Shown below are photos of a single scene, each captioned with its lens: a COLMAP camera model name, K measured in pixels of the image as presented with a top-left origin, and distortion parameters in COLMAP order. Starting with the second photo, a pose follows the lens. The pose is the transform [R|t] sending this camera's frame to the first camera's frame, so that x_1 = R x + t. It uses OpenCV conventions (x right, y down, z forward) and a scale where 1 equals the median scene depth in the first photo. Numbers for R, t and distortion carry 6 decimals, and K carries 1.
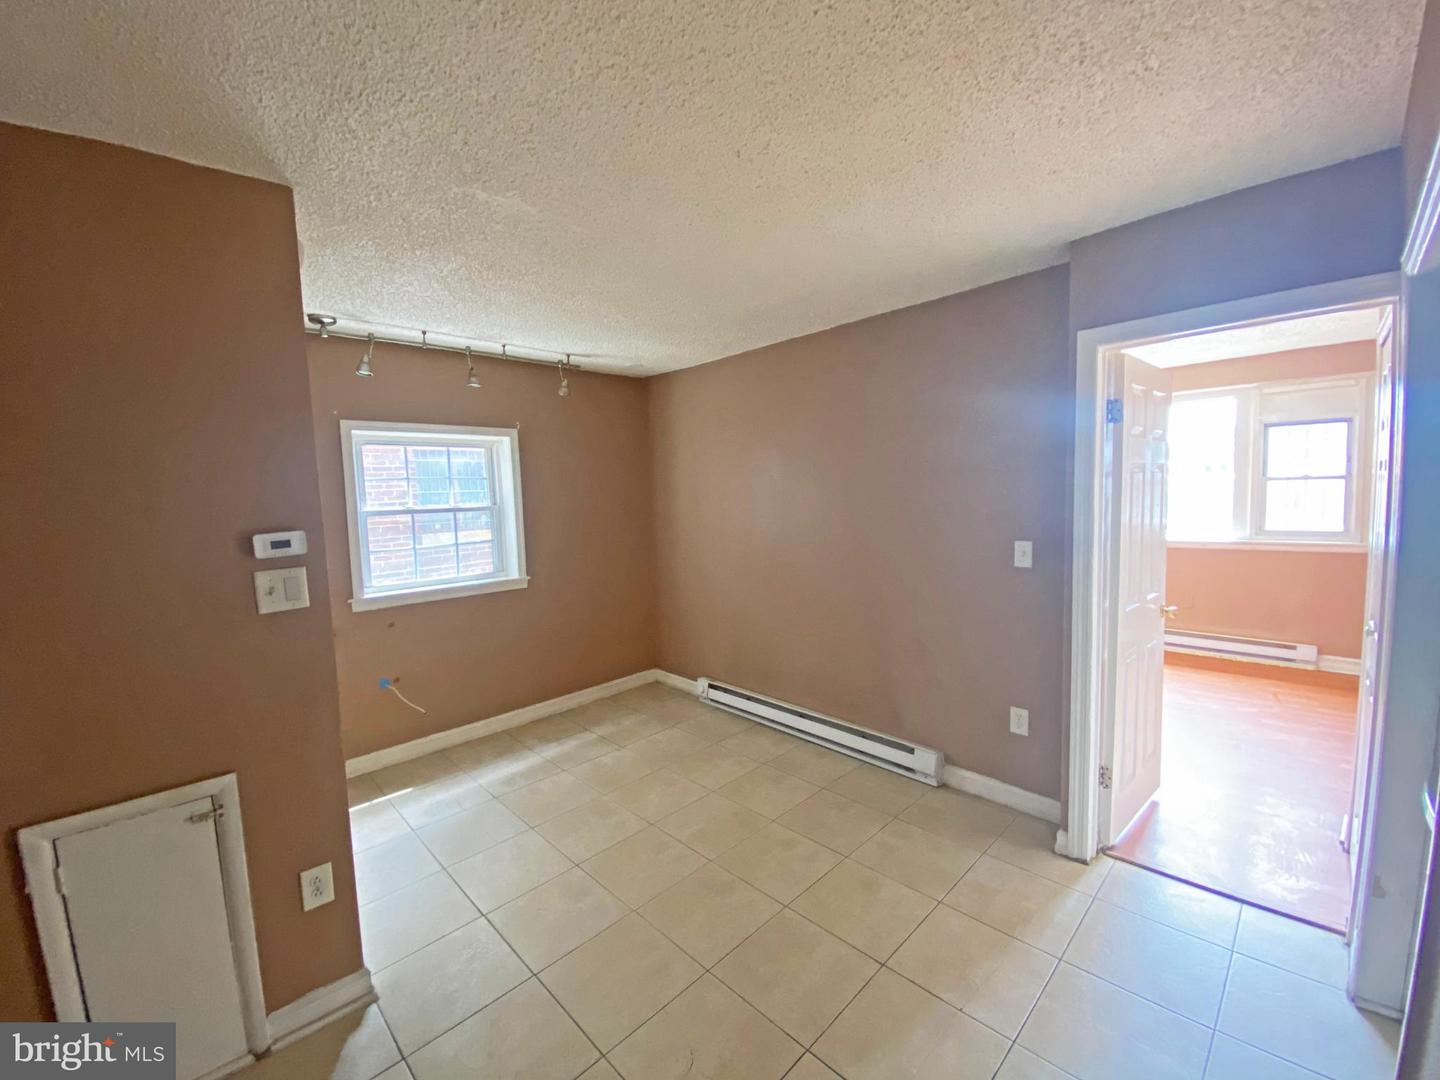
lens RADIAL K [[566.6, 0, 720.0], [0, 566.6, 540.0], [0, 0, 1]] dist [-0.044666, -0.000027]
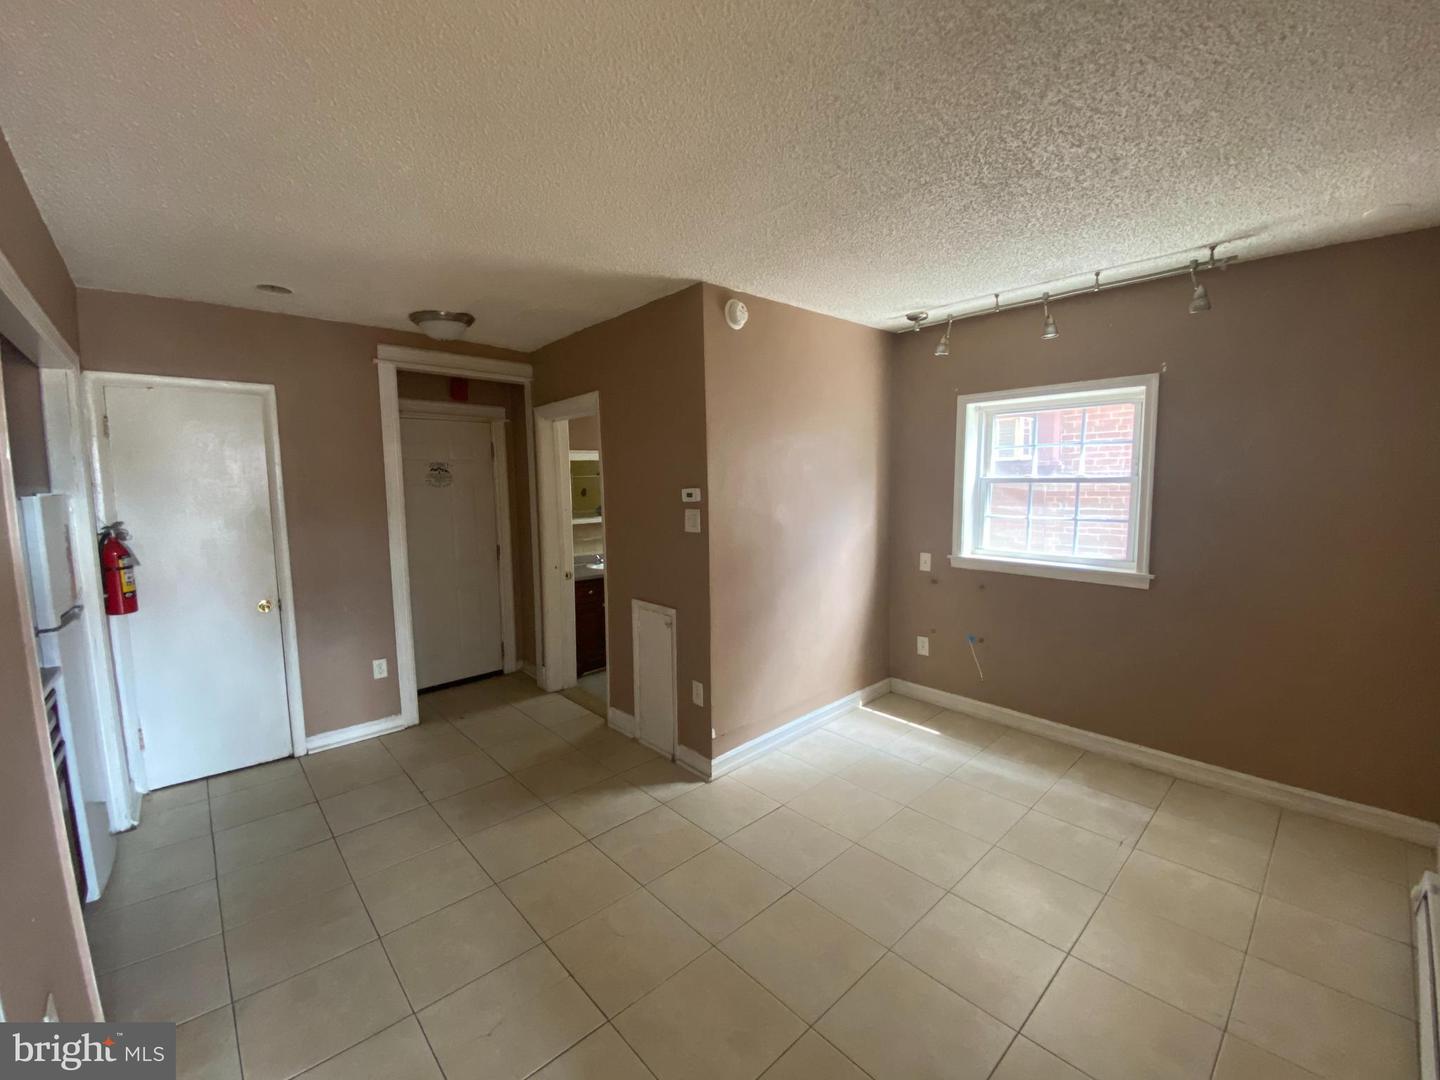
lens RADIAL K [[584.9, 0, 720.0], [0, 584.9, 540.0], [0, 0, 1]] dist [0.002838, 0.000092]
pose [[-0.043026, 0.142417, -0.988871, 0.531610], [-0.070842, 0.986861, 0.145210, -0.063250], [0.996559, 0.076302, -0.032372, 0.555936]]
